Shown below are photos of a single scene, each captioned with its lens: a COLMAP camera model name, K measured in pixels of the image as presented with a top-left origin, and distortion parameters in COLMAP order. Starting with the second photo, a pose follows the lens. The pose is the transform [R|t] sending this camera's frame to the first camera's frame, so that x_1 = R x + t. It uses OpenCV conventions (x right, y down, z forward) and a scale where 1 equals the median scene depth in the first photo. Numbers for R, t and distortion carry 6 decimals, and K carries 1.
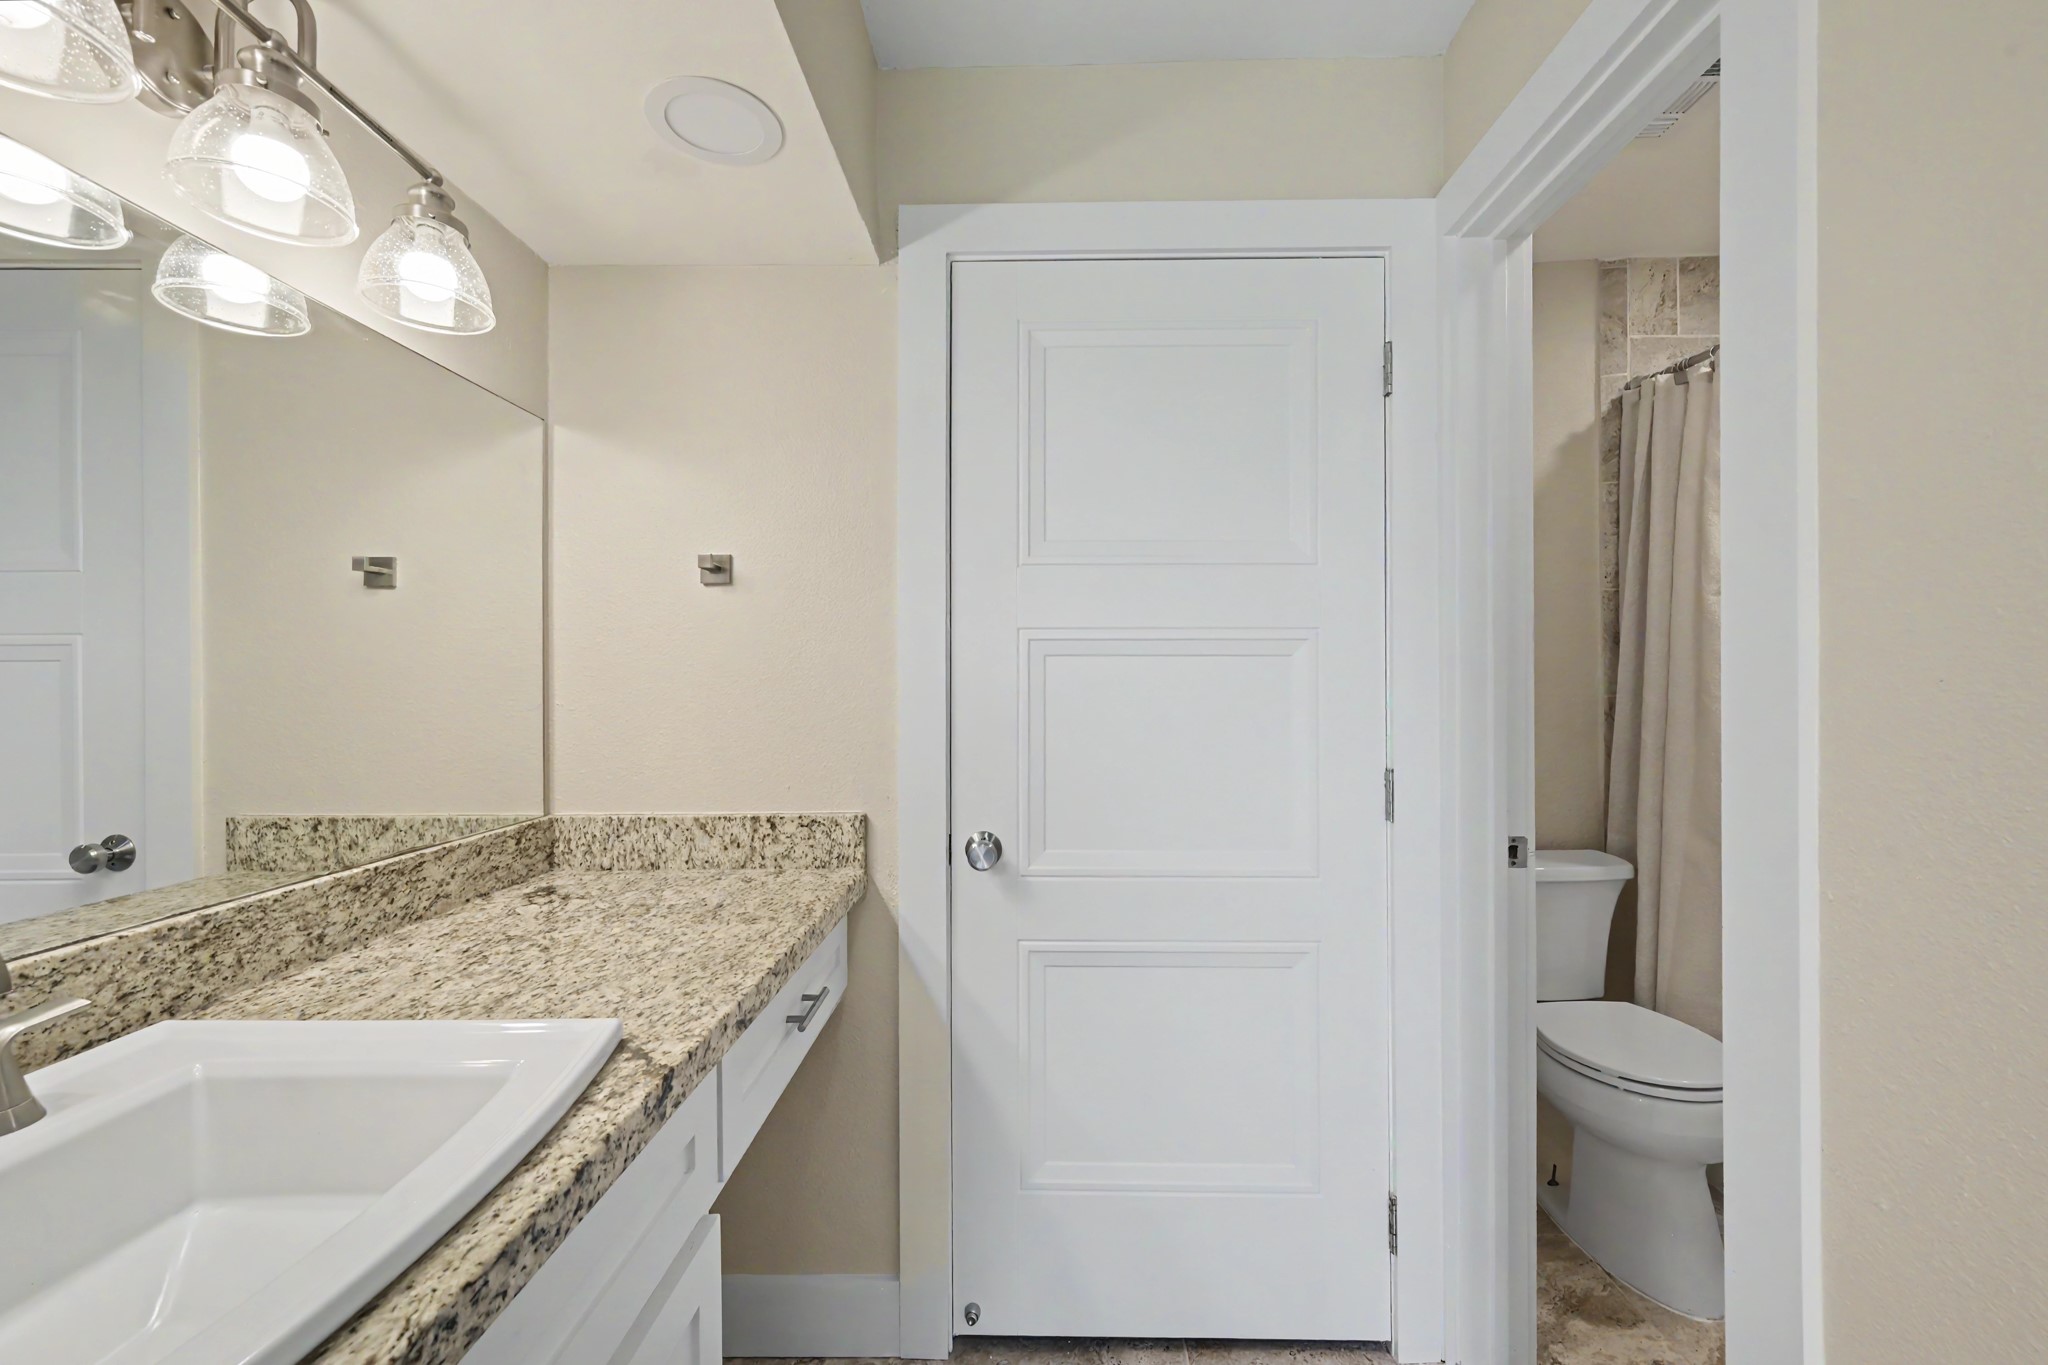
lens RADIAL K [[817.1, 0, 1034.6], [0, 817.1, 680.5], [0, 0, 1]] dist [0.001363, 0.000088]
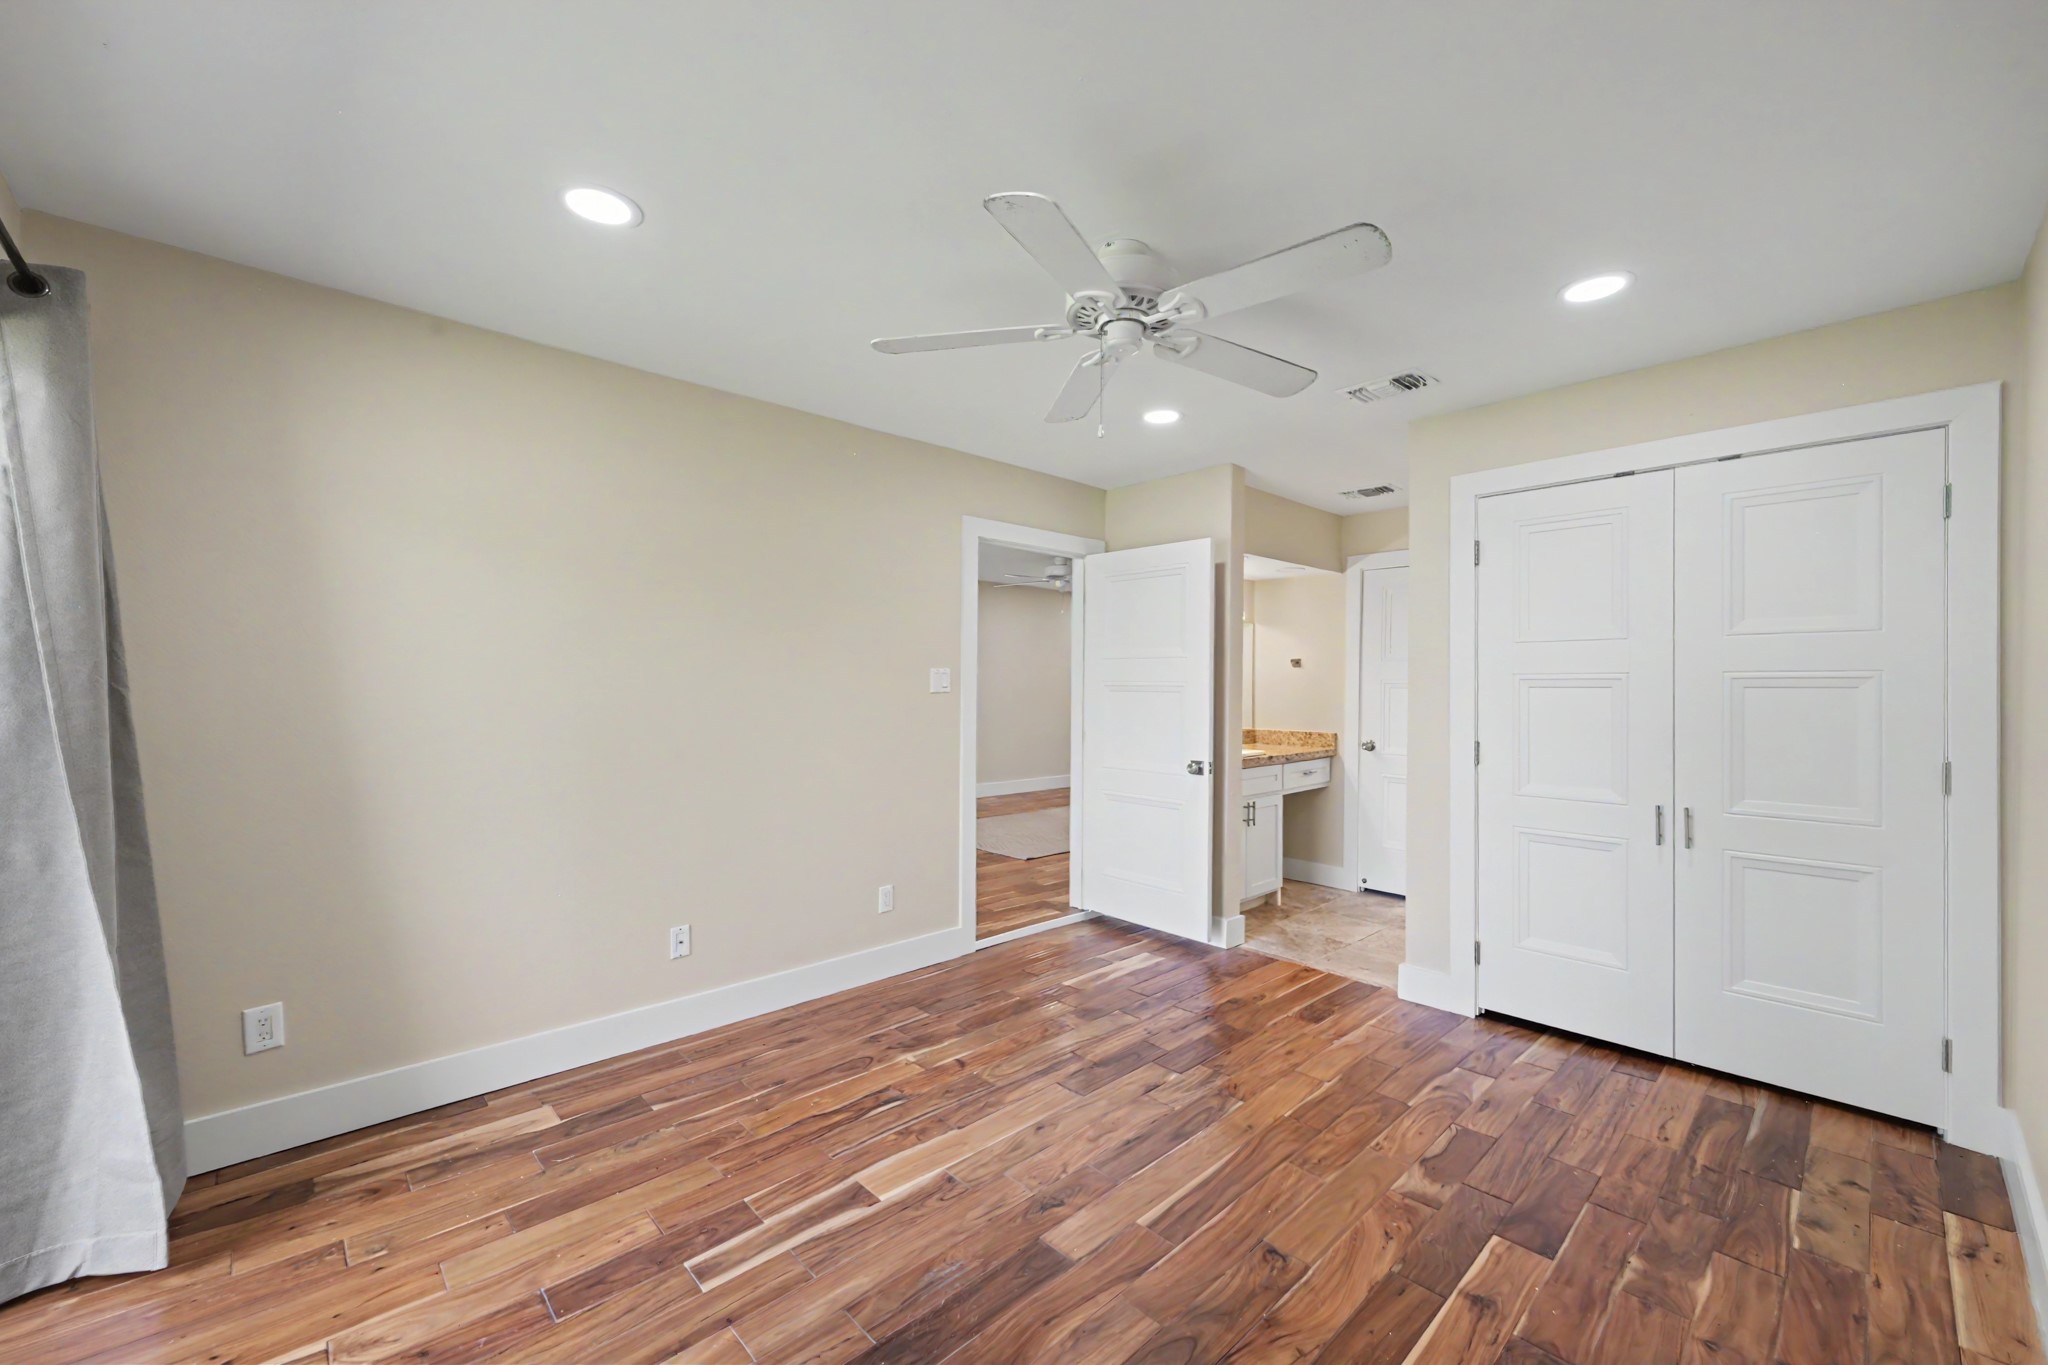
lens RADIAL K [[817.1, 0, 1034.6], [0, 817.1, 680.5], [0, 0, 1]] dist [0.001363, 0.000088]
pose [[0.709736, 0.005229, -0.704448, 1.336877], [-0.011053, 0.999932, -0.003715, -0.032143], [0.704381, 0.010423, 0.709746, -2.381536]]
